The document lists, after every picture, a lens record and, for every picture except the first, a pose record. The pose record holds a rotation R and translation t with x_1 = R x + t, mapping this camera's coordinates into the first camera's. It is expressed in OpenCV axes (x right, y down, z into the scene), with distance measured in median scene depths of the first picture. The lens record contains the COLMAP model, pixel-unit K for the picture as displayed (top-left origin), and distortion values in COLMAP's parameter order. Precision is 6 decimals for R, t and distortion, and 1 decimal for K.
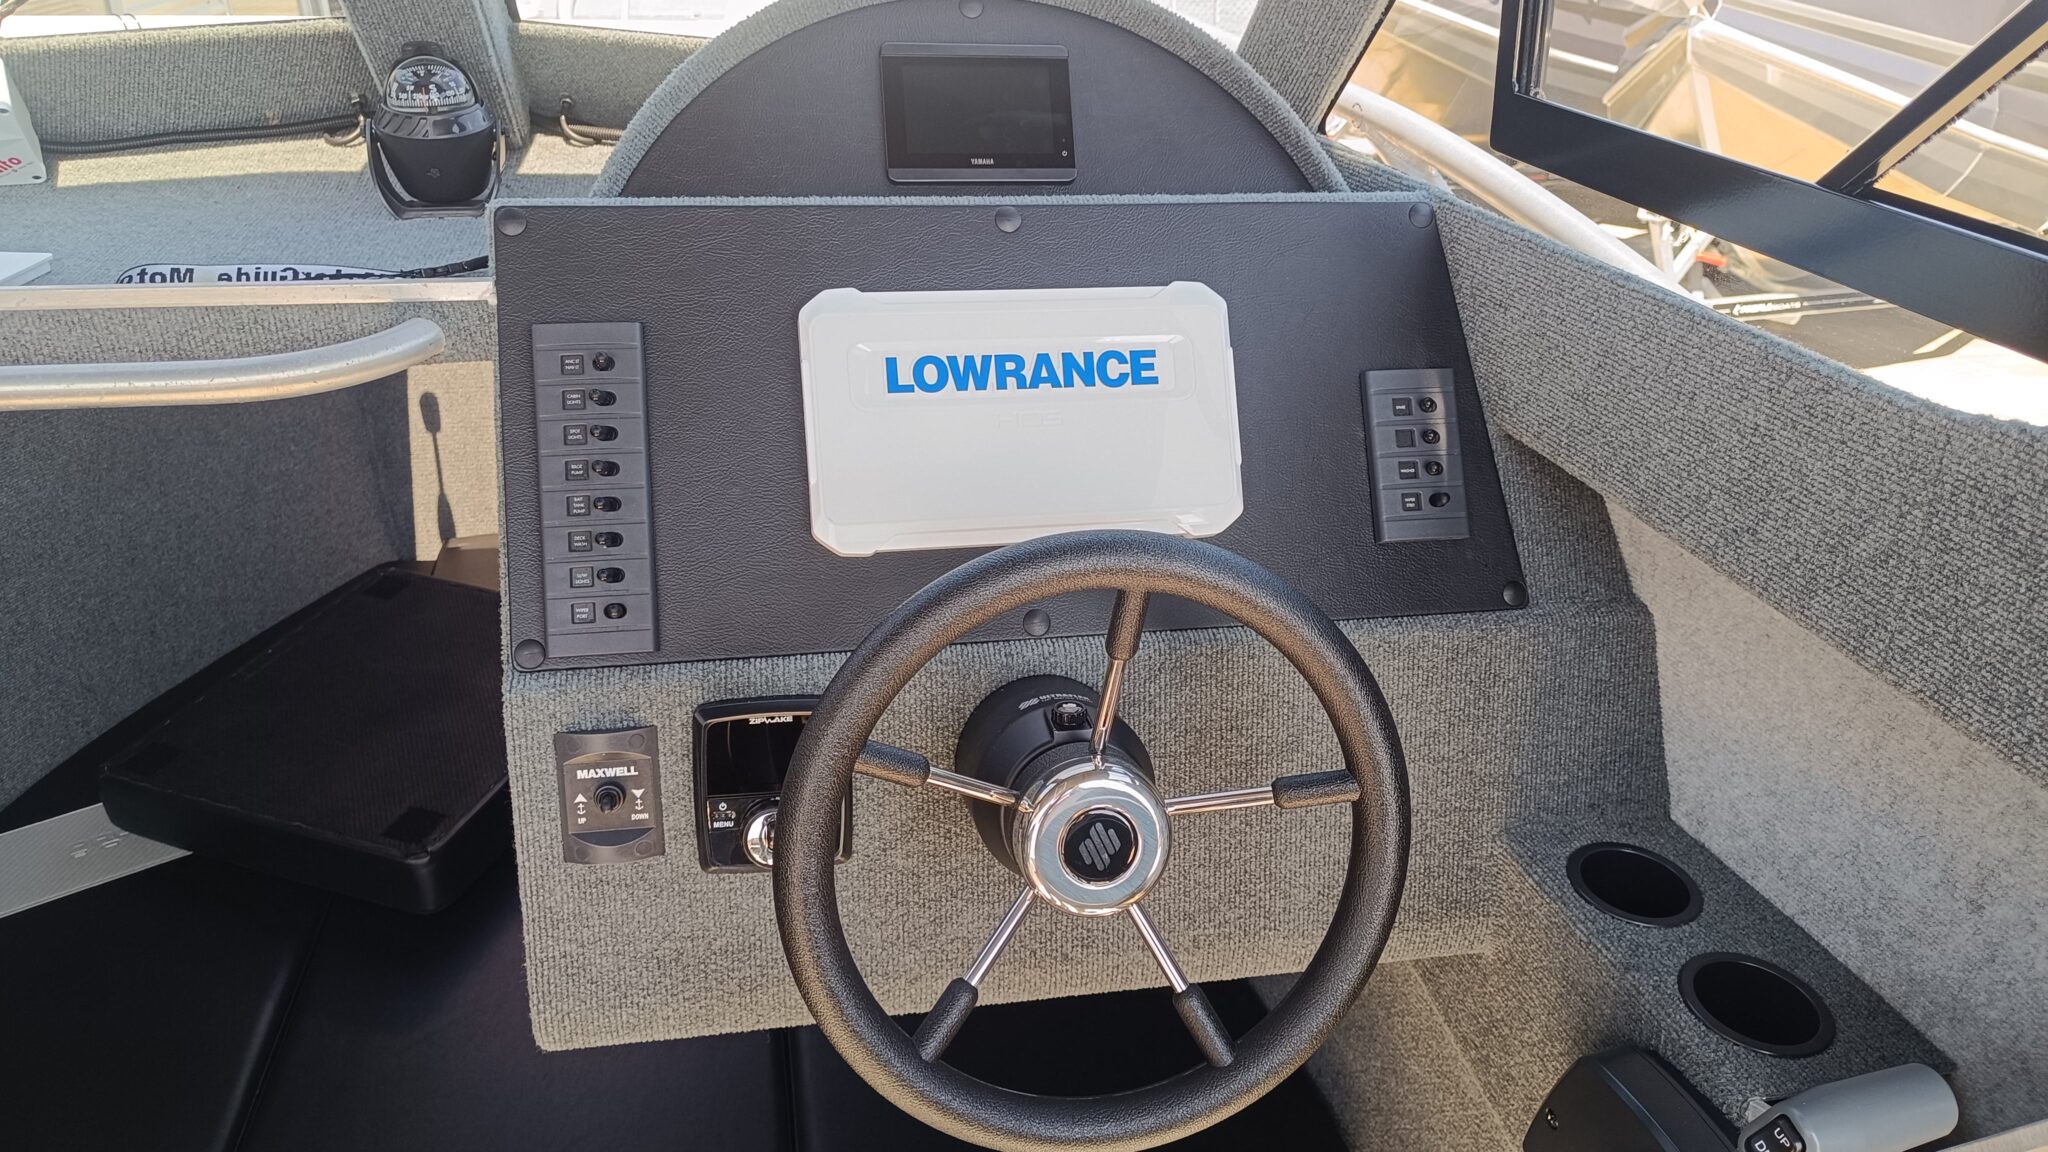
lens RADIAL K [[1417.1, 0, 1006.2], [0, 1417.1, 586.4], [0, 0, 1]] dist [0.008544, -0.011161]
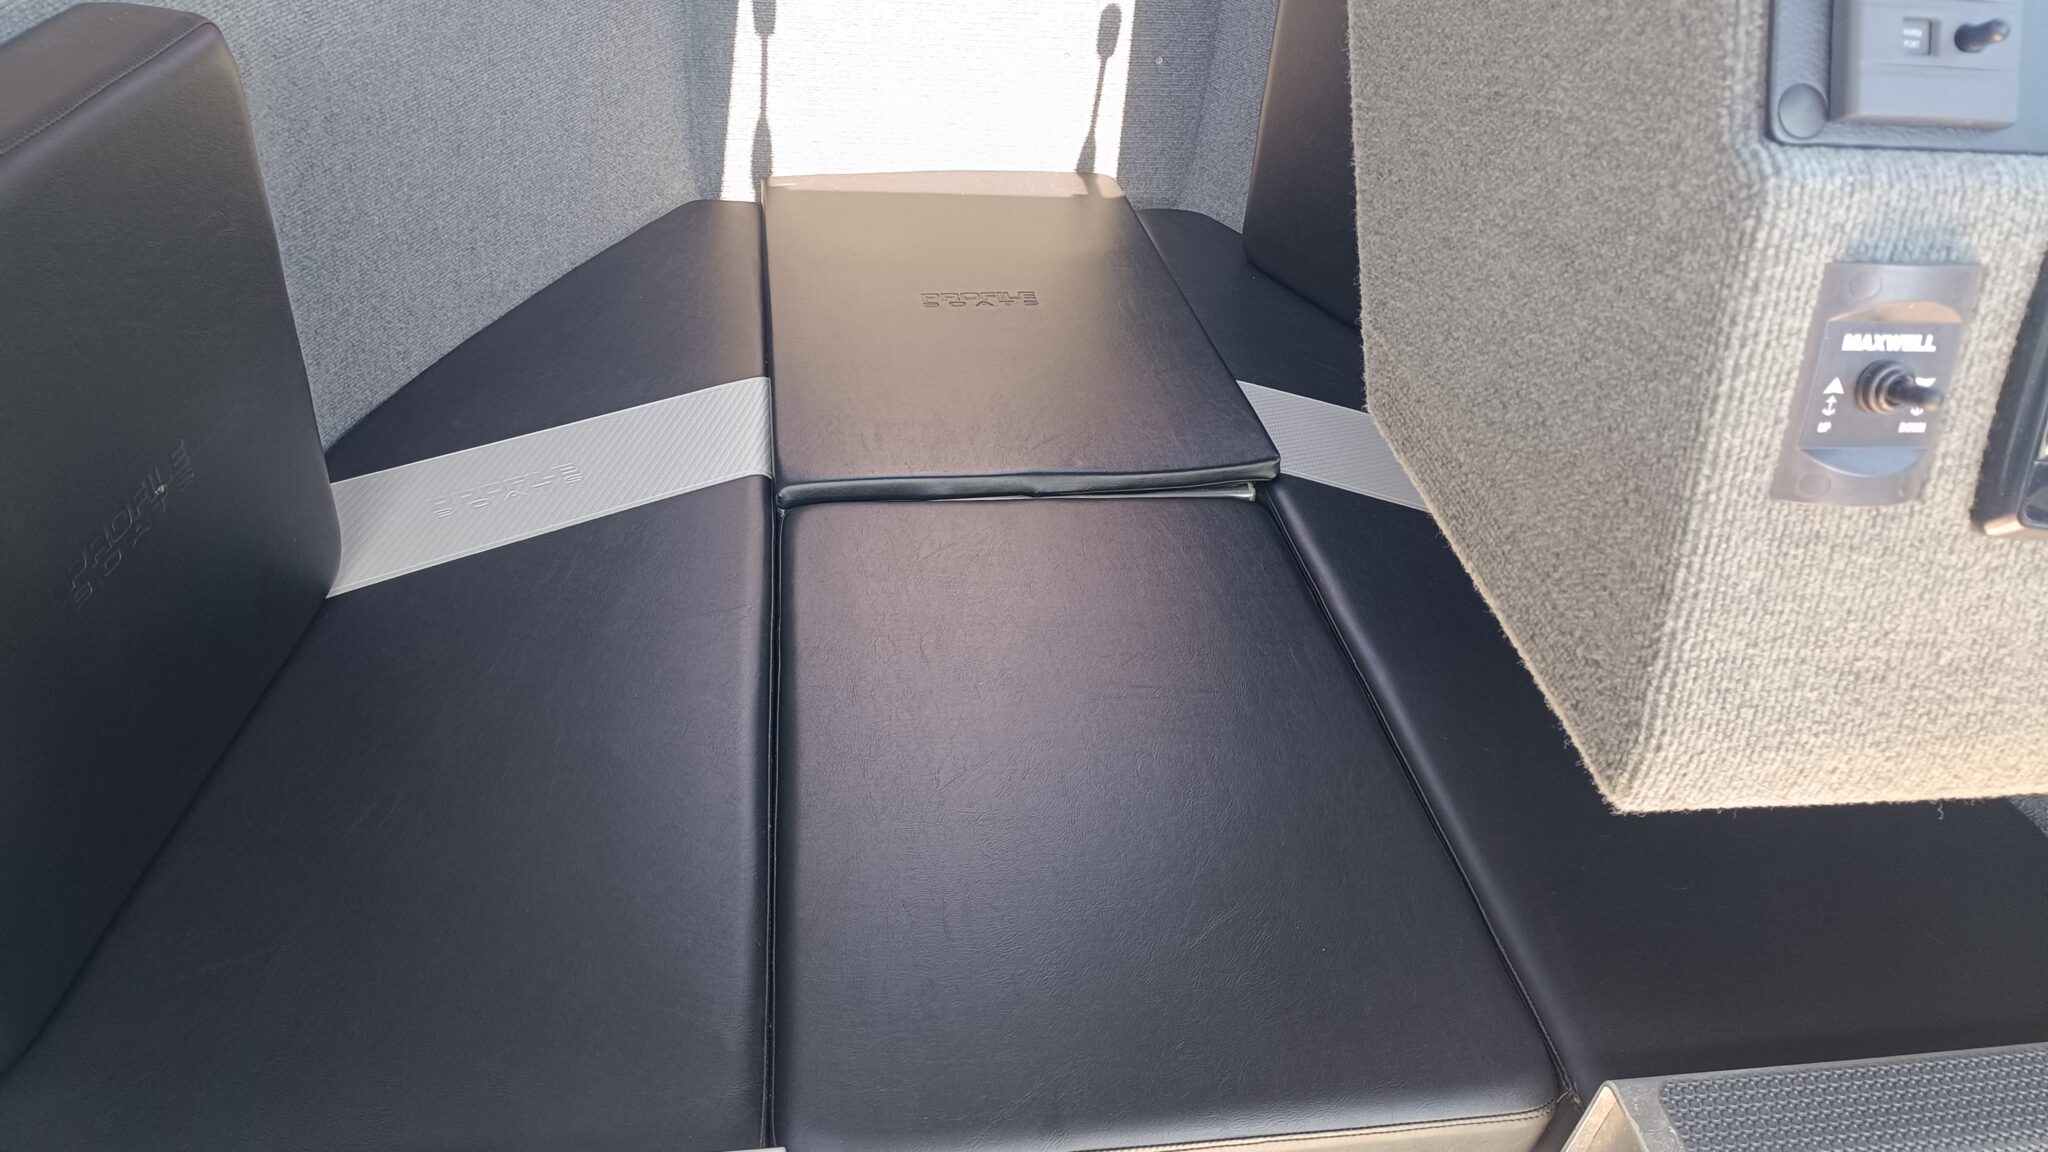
lens RADIAL K [[1417.1, 0, 1026.8], [0, 1417.1, 581.5], [0, 0, 1]] dist [0.008544, -0.011161]
pose [[0.998124, 0.061183, 0.002103, -0.316289], [-0.060761, 0.985877, 0.156058, 0.080656], [0.007474, -0.155894, 0.987746, 0.219414]]
